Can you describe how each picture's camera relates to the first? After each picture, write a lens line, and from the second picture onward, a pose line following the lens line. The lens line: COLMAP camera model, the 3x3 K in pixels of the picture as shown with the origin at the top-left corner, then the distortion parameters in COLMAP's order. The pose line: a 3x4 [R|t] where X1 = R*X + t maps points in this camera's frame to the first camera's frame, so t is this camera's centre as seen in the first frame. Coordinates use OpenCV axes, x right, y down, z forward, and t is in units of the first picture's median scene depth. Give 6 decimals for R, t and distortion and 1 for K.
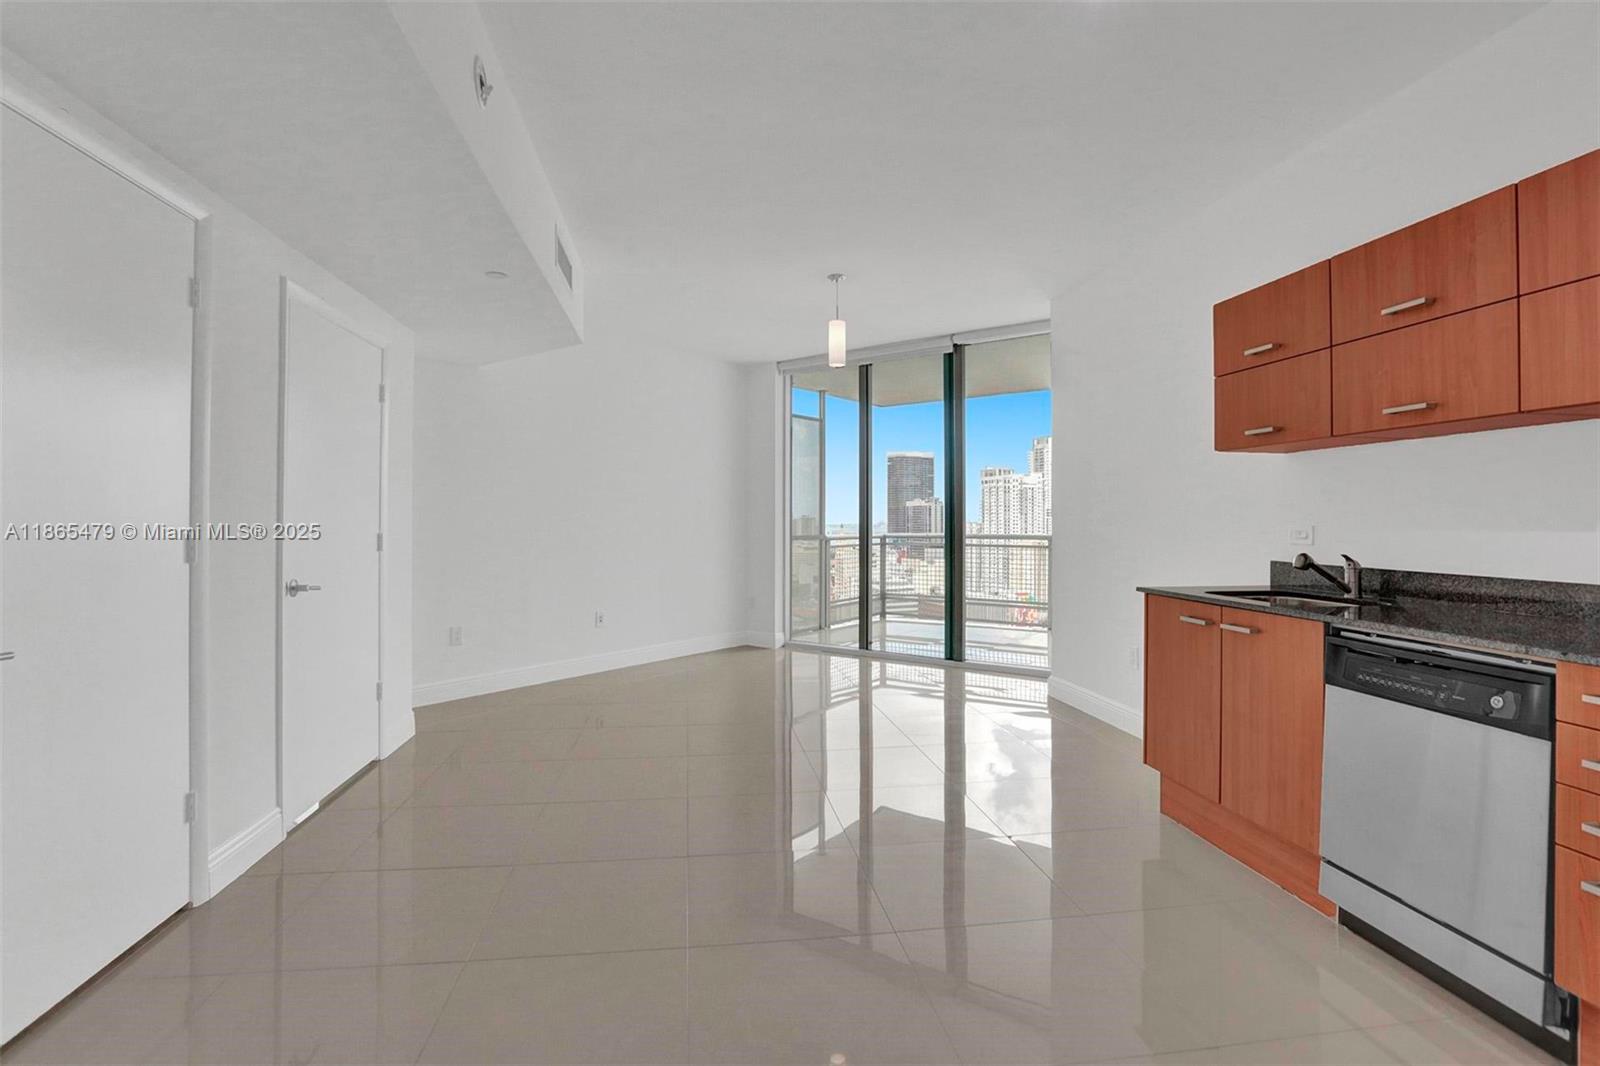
lens RADIAL K [[781.7, 0, 793.9], [0, 781.7, 508.7], [0, 0, 1]] dist [-0.048988, 0.021288]
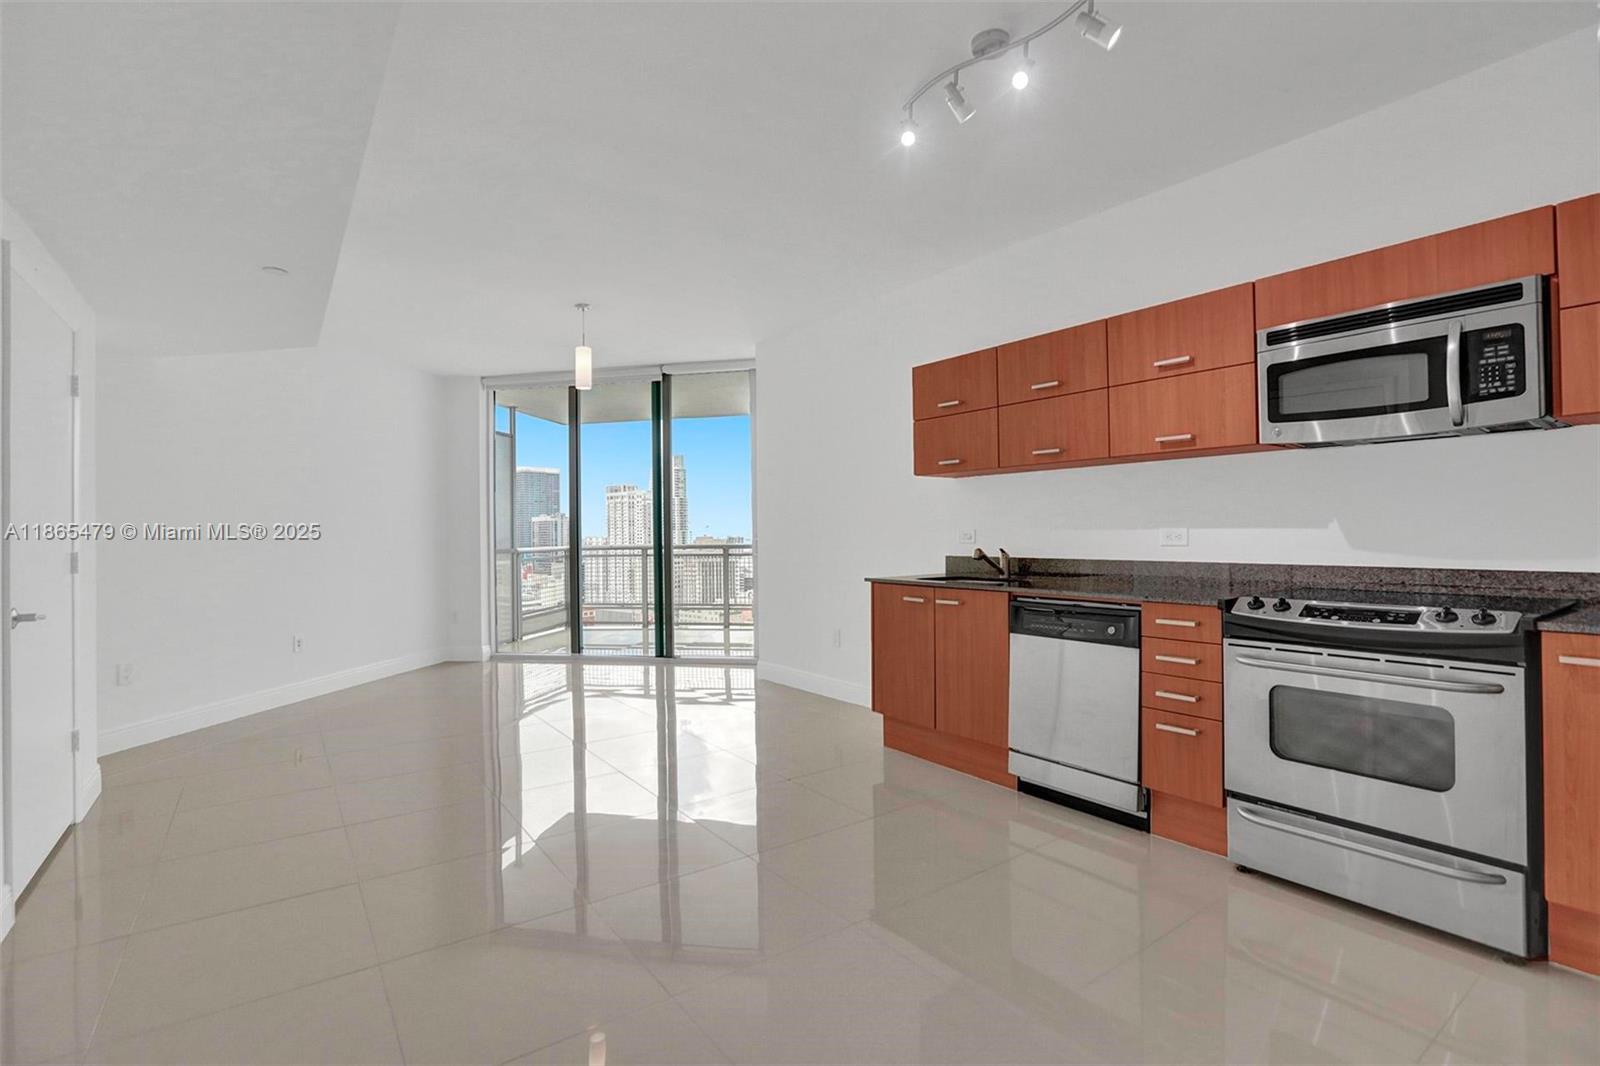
lens RADIAL K [[753.9, 0, 787.0], [0, 753.9, 522.6], [0, 0, 1]] dist [-0.065334, 0.032476]
pose [[0.890824, -0.006780, 0.454299, -0.294073], [0.007293, 0.999973, 0.000623, 0.006430], [-0.454291, 0.002758, 0.890849, -0.088525]]
